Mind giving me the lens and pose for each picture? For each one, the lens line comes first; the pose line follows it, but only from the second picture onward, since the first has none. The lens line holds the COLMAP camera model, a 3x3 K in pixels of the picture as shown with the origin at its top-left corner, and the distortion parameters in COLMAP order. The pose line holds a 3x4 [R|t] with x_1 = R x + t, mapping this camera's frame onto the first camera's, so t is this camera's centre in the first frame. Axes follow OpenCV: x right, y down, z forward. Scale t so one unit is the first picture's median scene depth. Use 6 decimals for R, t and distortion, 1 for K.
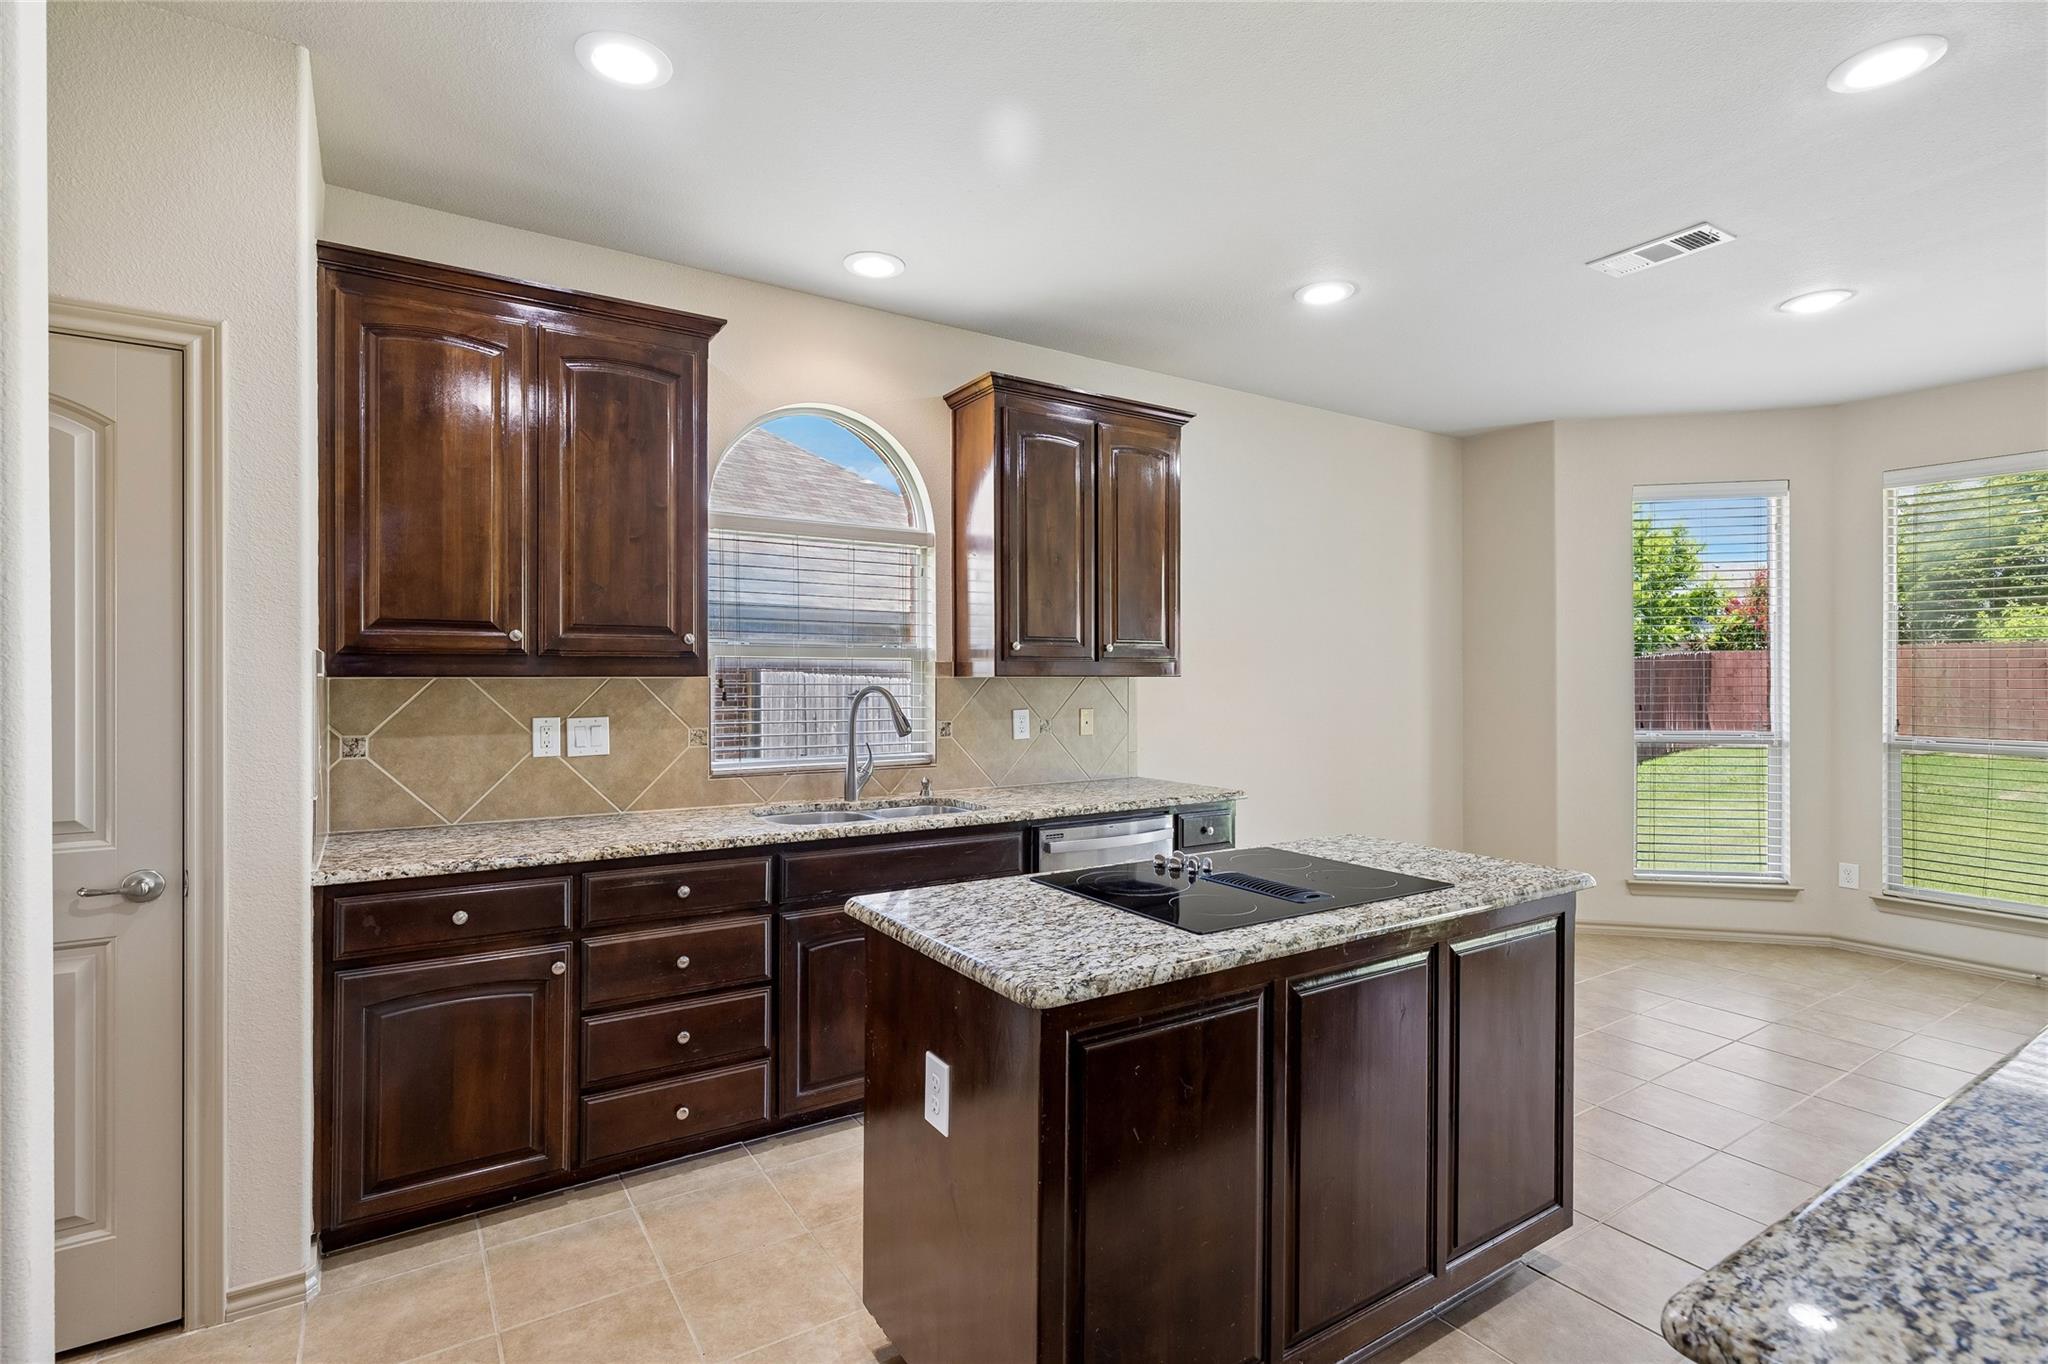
lens RADIAL K [[962.2, 0, 1014.5], [0, 962.2, 682.1], [0, 0, 1]] dist [-0.000713, -0.000119]
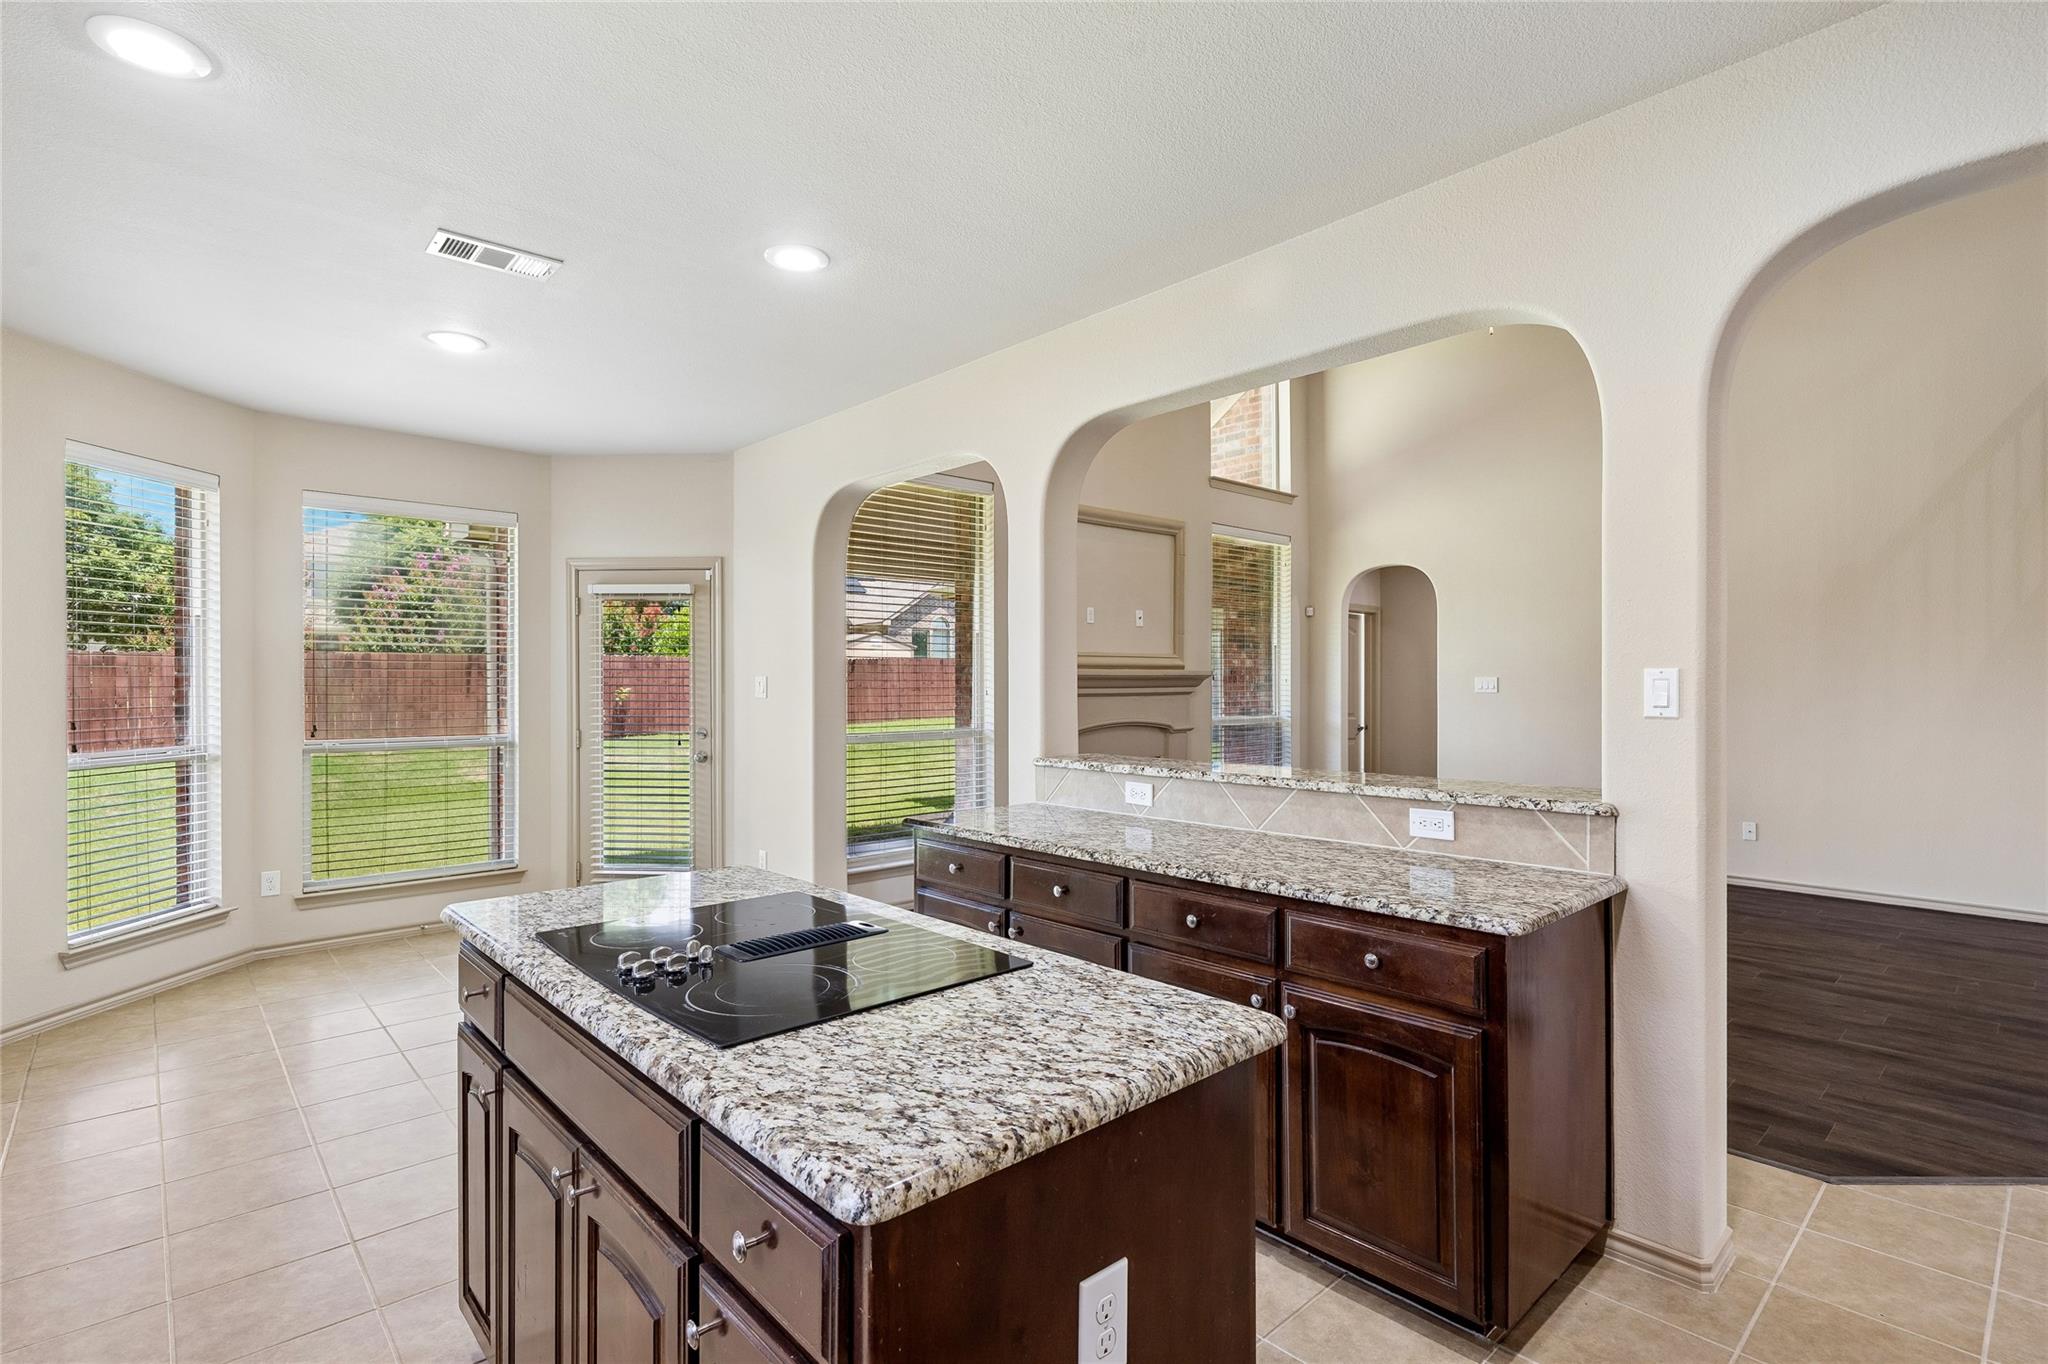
lens RADIAL K [[962.2, 0, 1011.7], [0, 962.2, 682.5], [0, 0, 1]] dist [-0.000713, -0.000119]
pose [[-0.170797, 0.003728, 0.985299, -0.712815], [0.003820, 0.999988, -0.003121, -0.006218], [-0.985299, 0.003231, -0.170809, 1.174234]]
